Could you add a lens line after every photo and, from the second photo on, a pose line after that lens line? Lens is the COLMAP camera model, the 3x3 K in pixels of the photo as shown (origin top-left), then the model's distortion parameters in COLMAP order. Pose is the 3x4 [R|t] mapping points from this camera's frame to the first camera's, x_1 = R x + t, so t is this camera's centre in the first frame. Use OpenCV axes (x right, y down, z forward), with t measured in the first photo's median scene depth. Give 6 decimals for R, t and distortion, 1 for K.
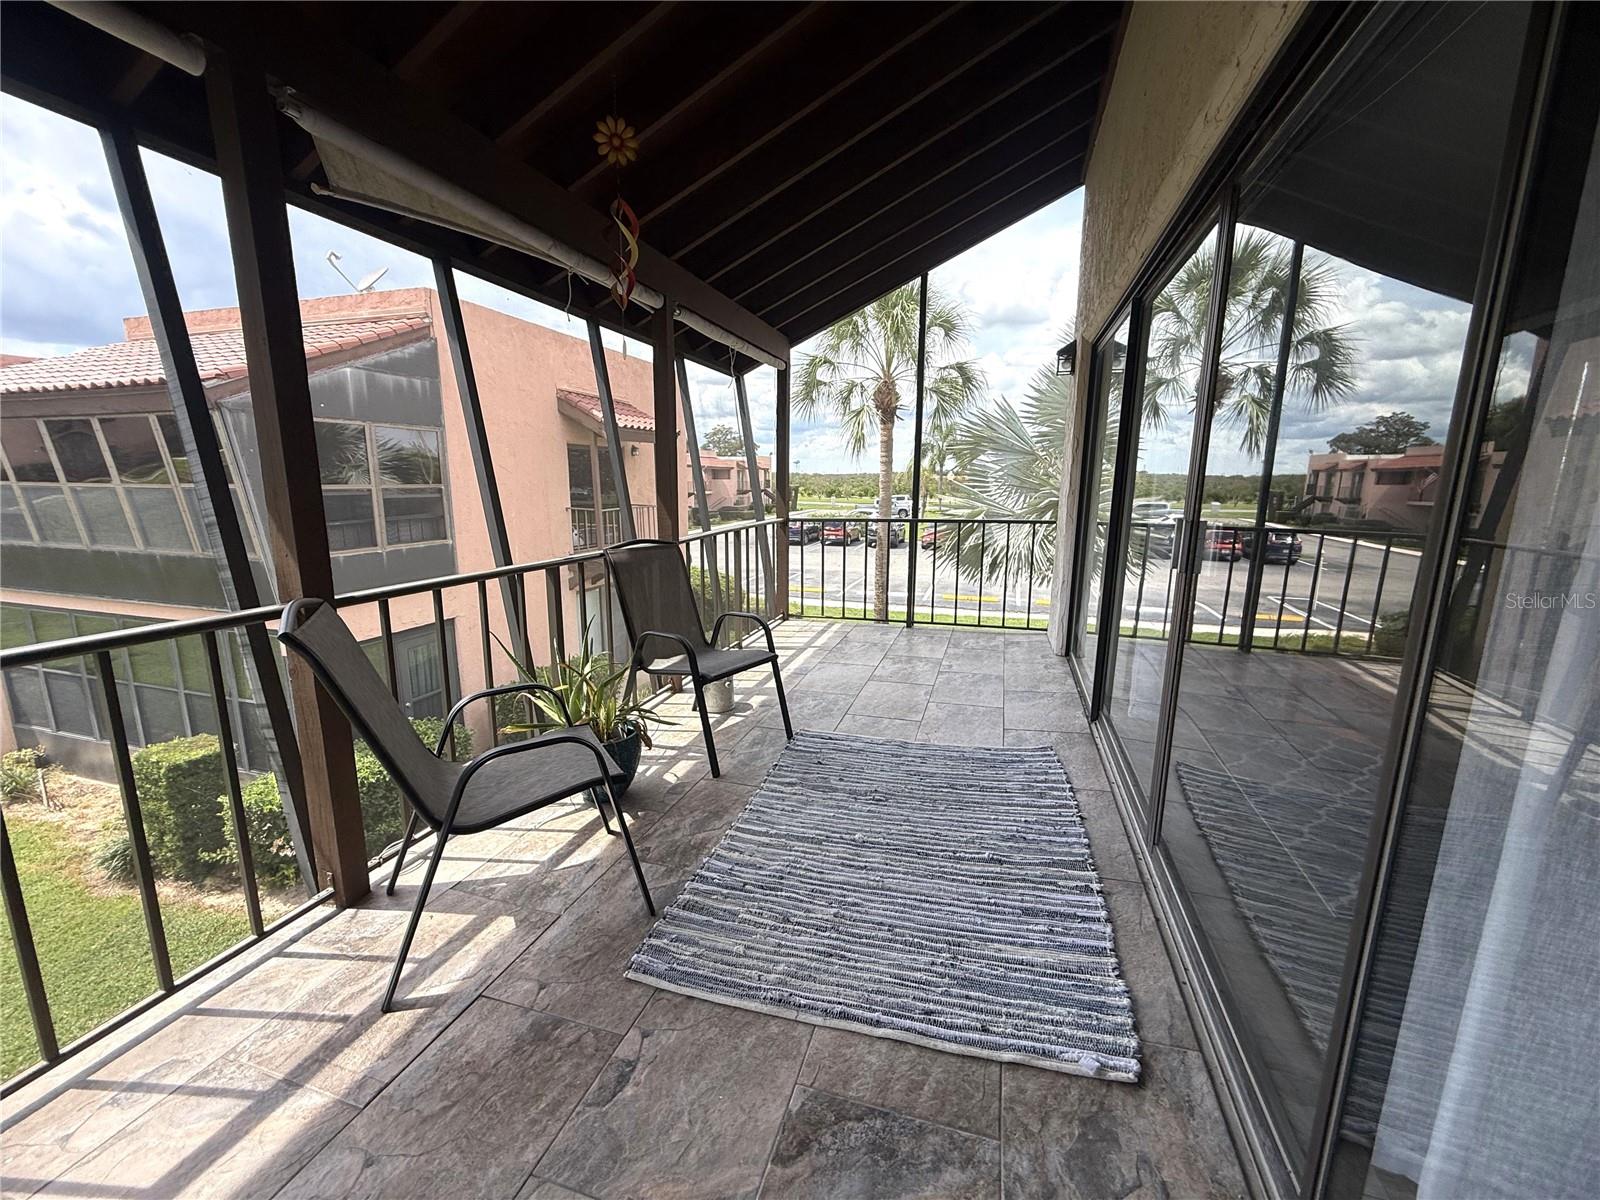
lens RADIAL K [[630.2, 0, 804.1], [0, 630.2, 598.5], [0, 0, 1]] dist [-0.009772, -0.000390]
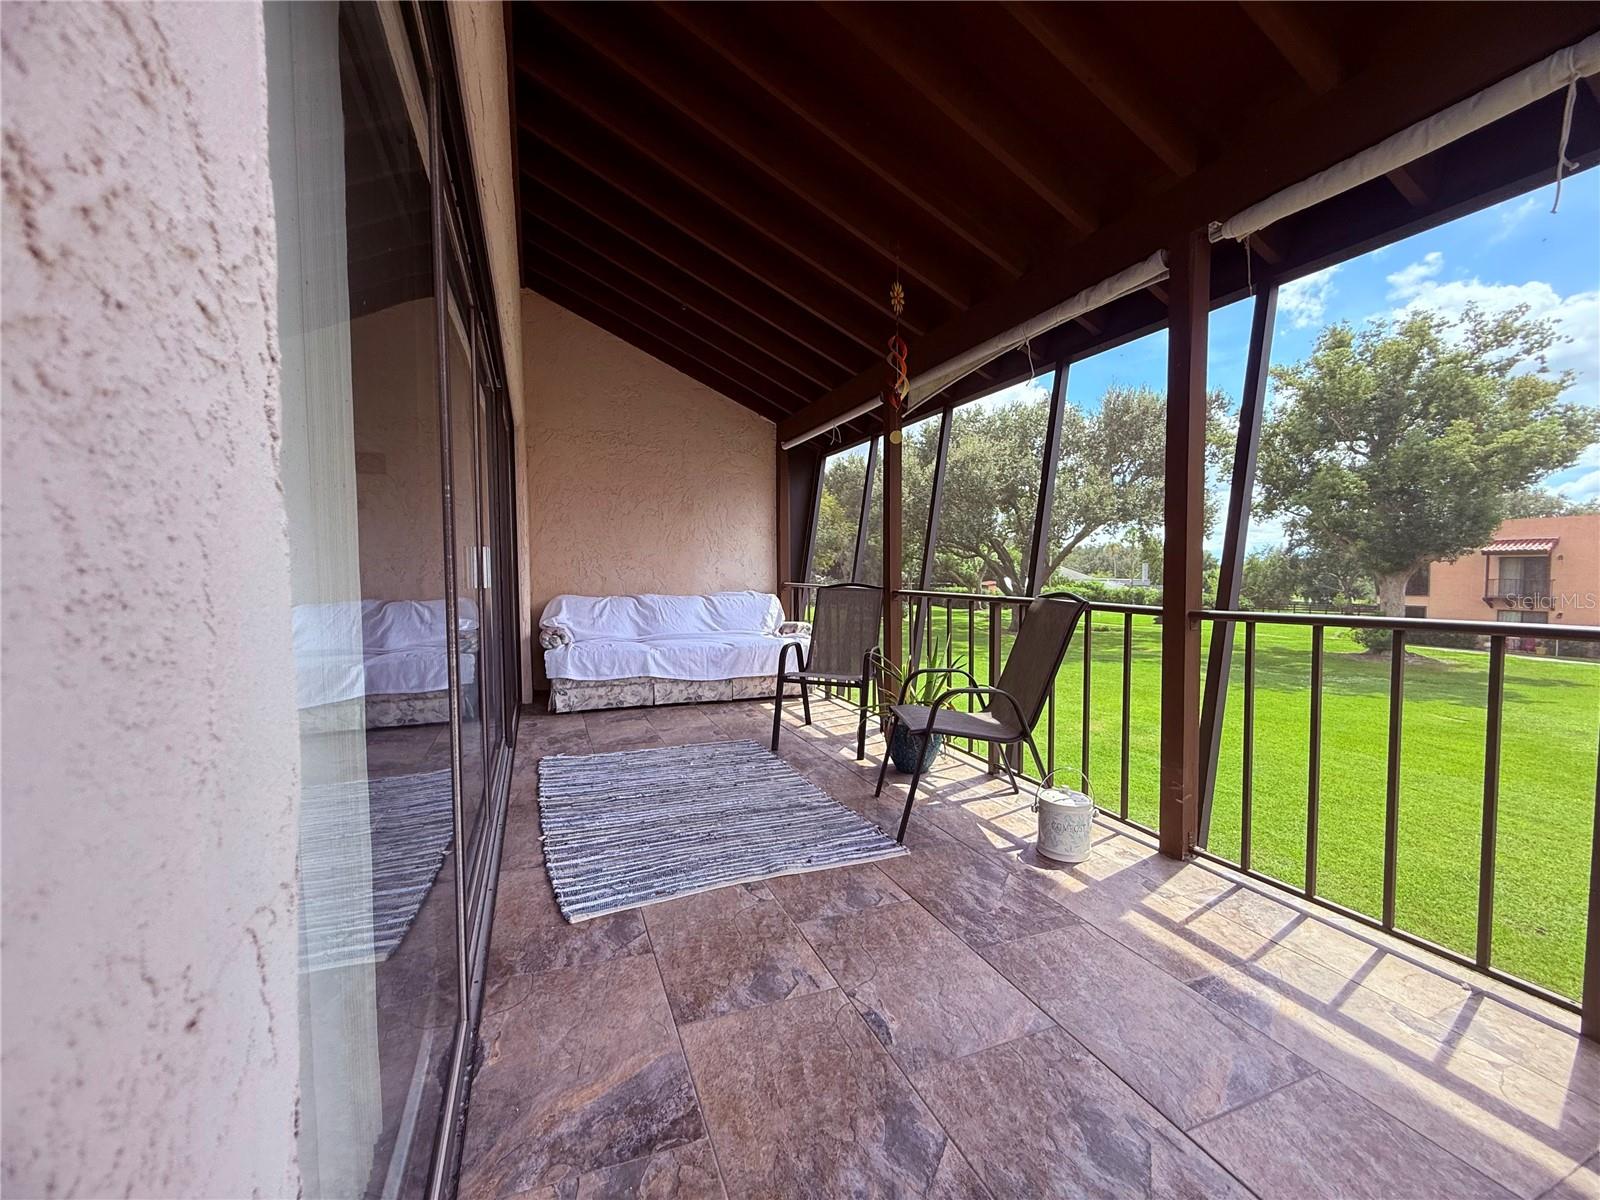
lens RADIAL K [[630.2, 0, 801.4], [0, 630.2, 607.3], [0, 0, 1]] dist [-0.009772, -0.000390]
pose [[-0.766577, 0.031595, -0.641375, 0.714156], [-0.123875, 0.972753, 0.195976, -0.253135], [0.630092, 0.229681, -0.741776, 1.817164]]
